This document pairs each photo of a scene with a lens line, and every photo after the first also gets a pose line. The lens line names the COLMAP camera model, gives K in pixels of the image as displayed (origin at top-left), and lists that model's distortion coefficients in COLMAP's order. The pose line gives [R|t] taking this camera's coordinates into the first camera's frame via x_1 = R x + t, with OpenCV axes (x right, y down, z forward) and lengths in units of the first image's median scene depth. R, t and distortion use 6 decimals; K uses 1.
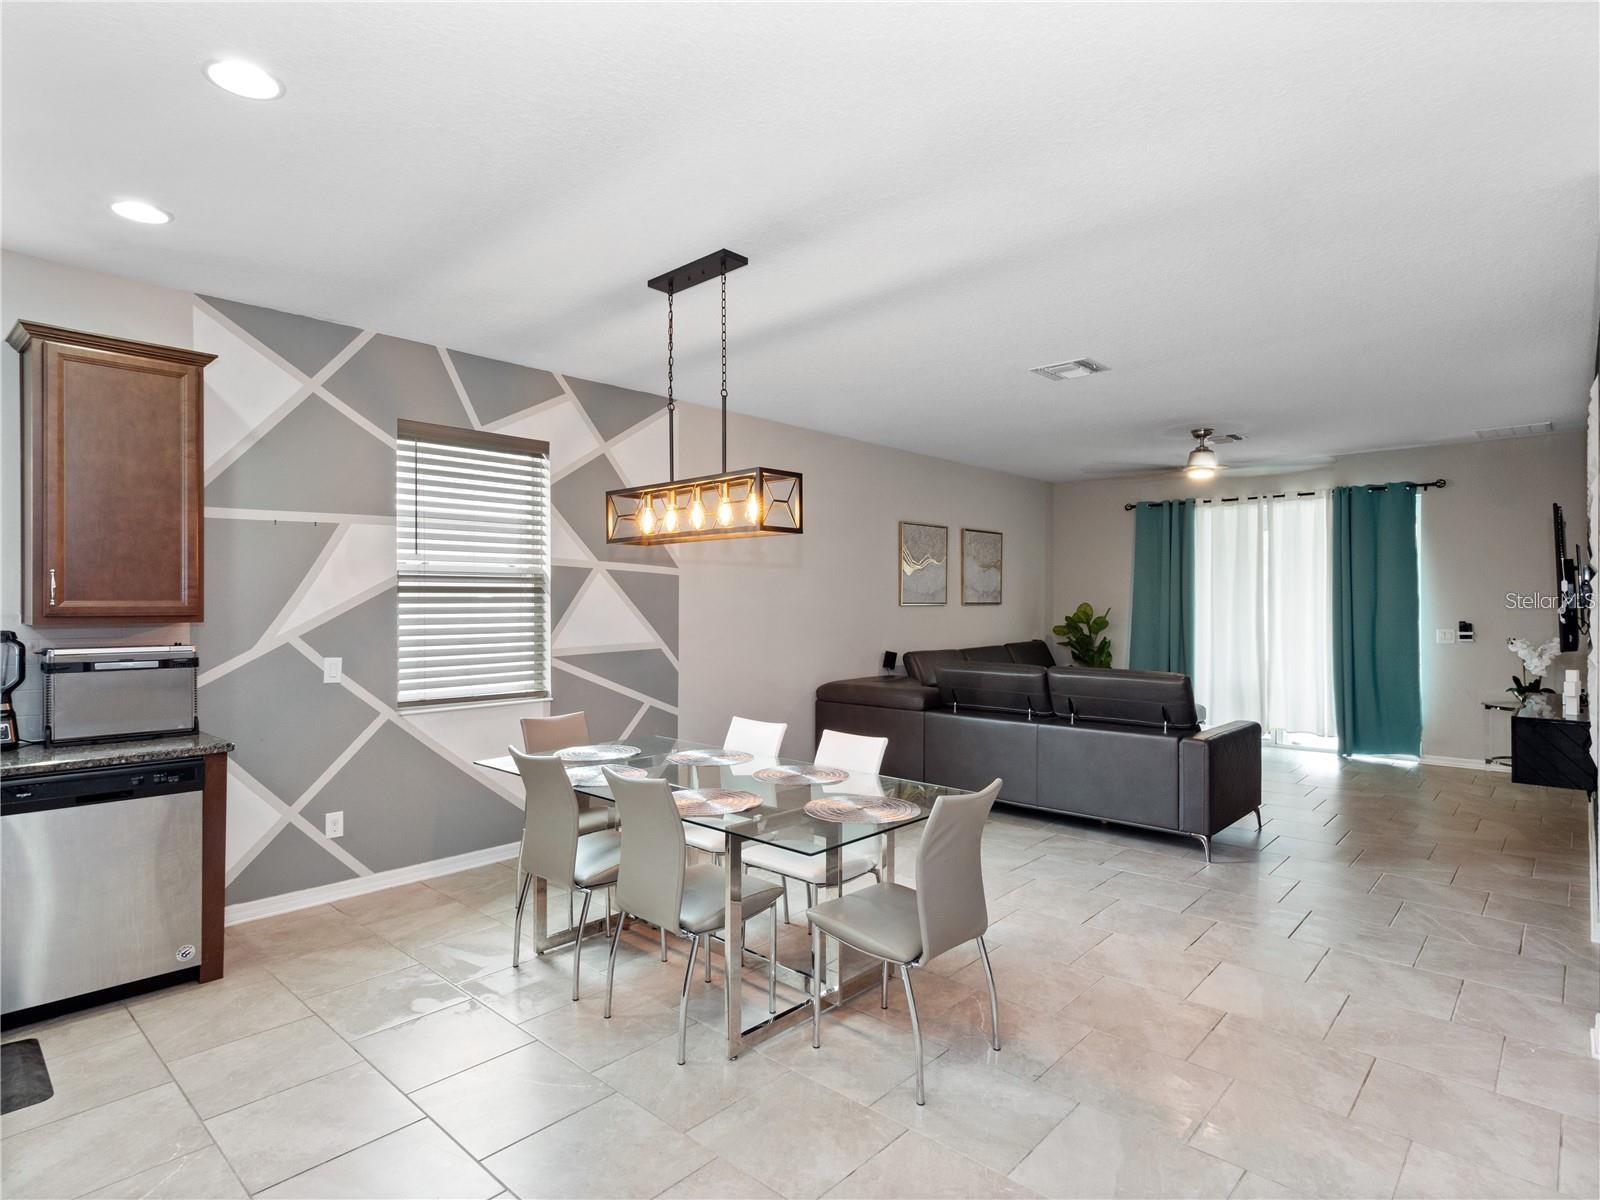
lens RADIAL K [[860.8, 0, 796.4], [0, 860.8, 604.1], [0, 0, 1]] dist [-0.003962, 0.000539]
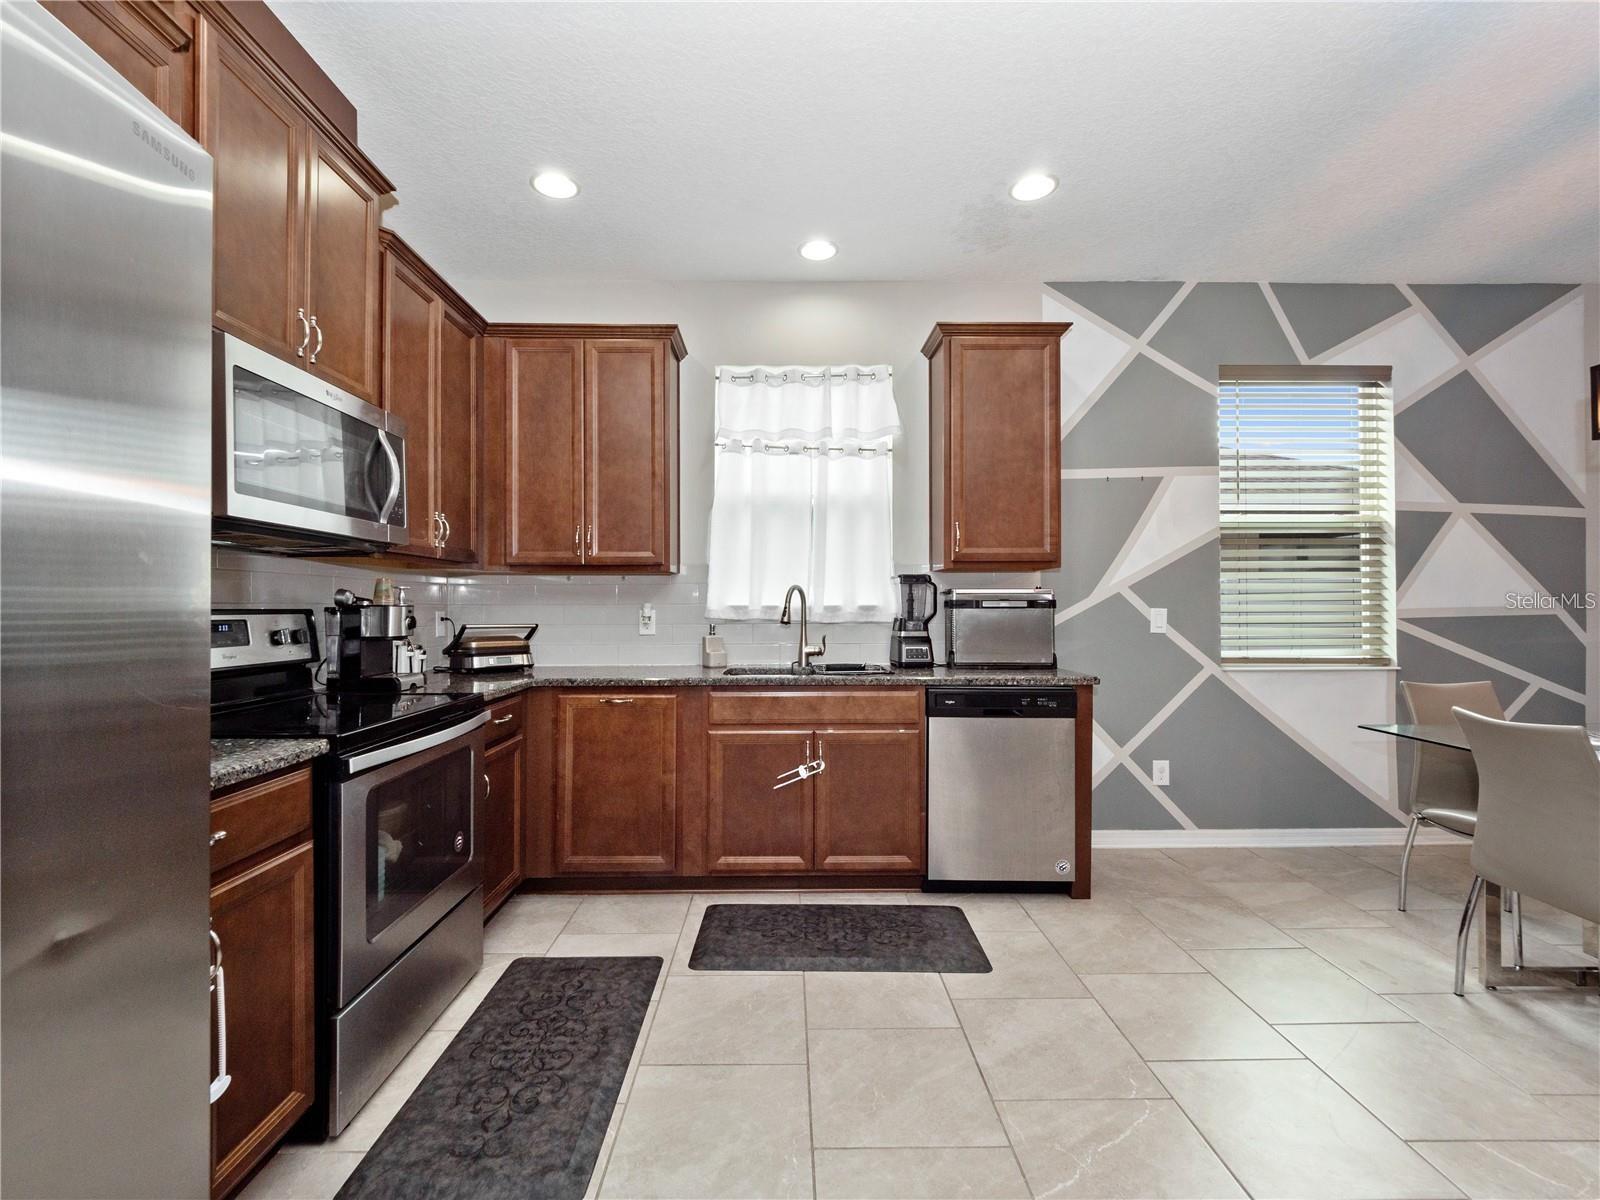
lens RADIAL K [[707.4, 0, 800.0], [0, 707.4, 600.0], [0, 0, 1]] dist [0.002185, -0.000814]
pose [[0.687928, -0.008485, -0.725730, -0.182446], [0.000785, 0.999940, -0.010948, 0.050687], [0.725779, 0.006962, 0.687893, 0.092152]]
